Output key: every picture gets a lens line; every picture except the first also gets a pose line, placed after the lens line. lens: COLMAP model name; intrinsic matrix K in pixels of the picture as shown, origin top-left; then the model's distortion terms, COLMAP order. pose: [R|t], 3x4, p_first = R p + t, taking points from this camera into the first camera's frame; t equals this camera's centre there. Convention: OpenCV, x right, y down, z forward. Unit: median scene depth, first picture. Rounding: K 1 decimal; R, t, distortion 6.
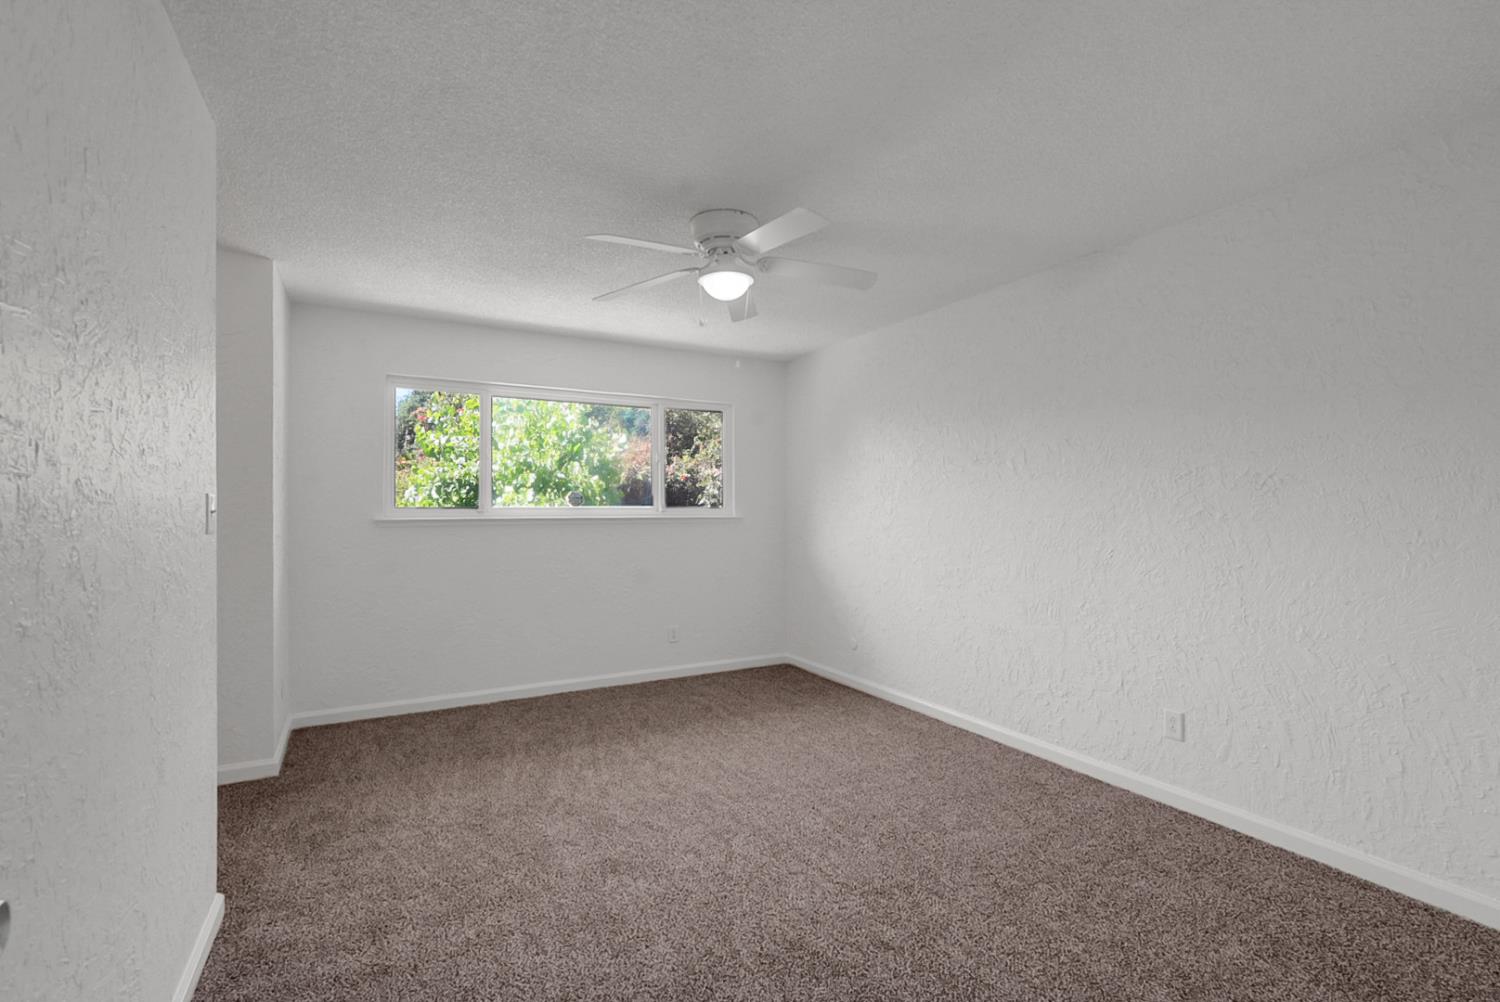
lens RADIAL K [[678.3, 0, 747.4], [0, 678.3, 503.6], [0, 0, 1]] dist [-0.005859, 0.000827]
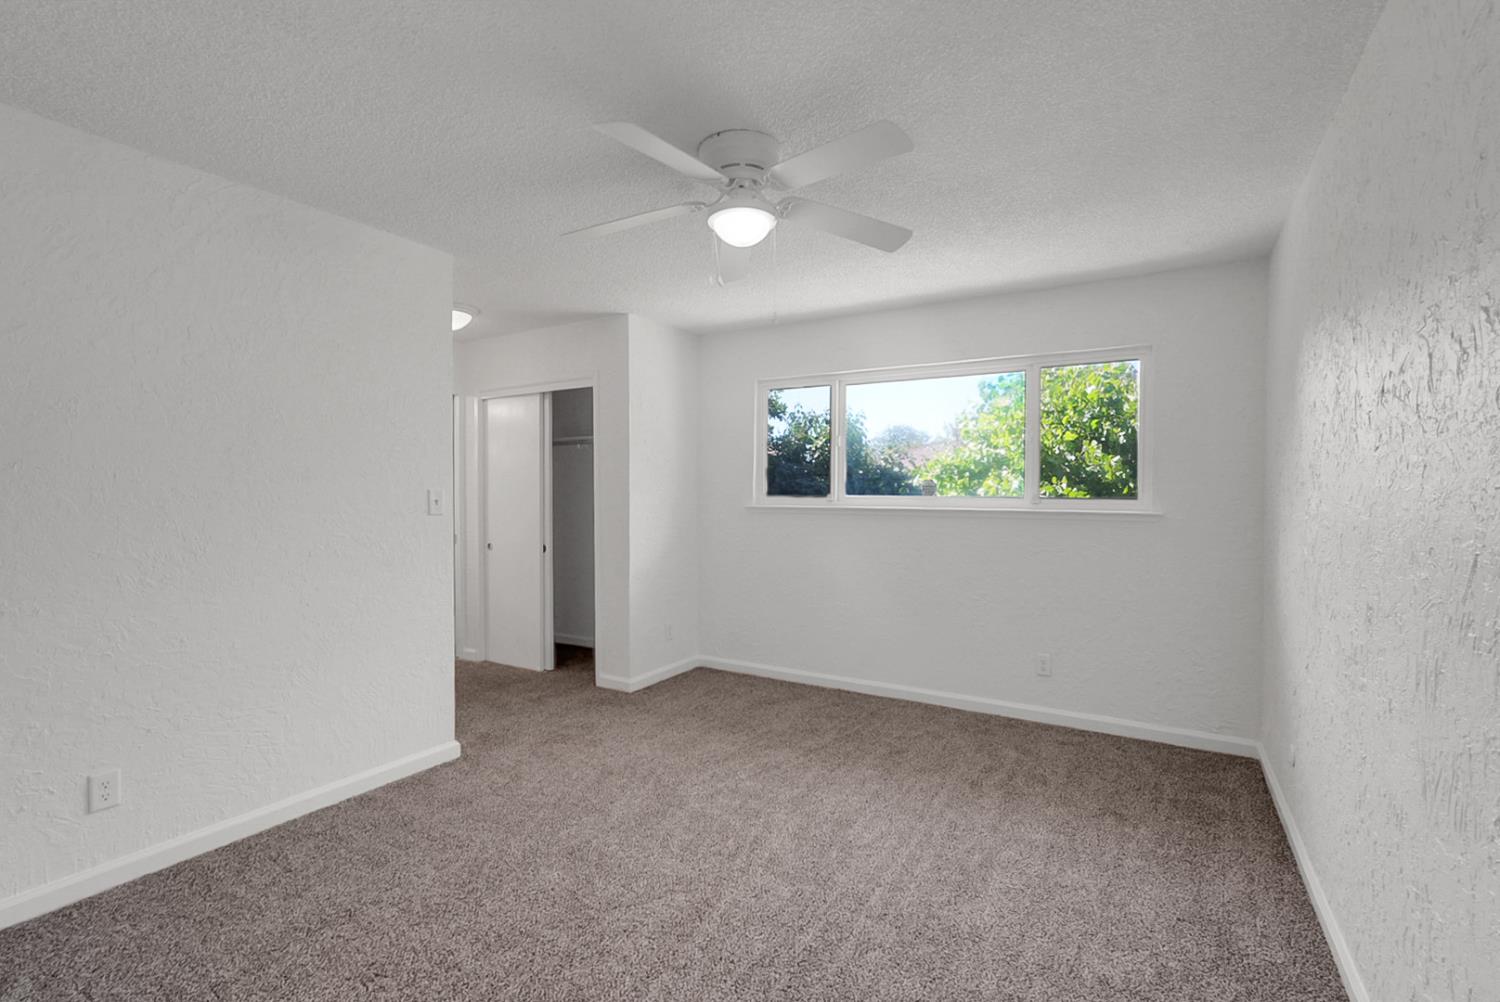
lens RADIAL K [[678.3, 0, 746.0], [0, 678.3, 501.6], [0, 0, 1]] dist [-0.005859, 0.000827]
pose [[0.488207, 0.014821, -0.872602, 0.491001], [0.003449, 0.999815, 0.018912, -0.007391], [0.872721, -0.012242, 0.488066, 0.434937]]
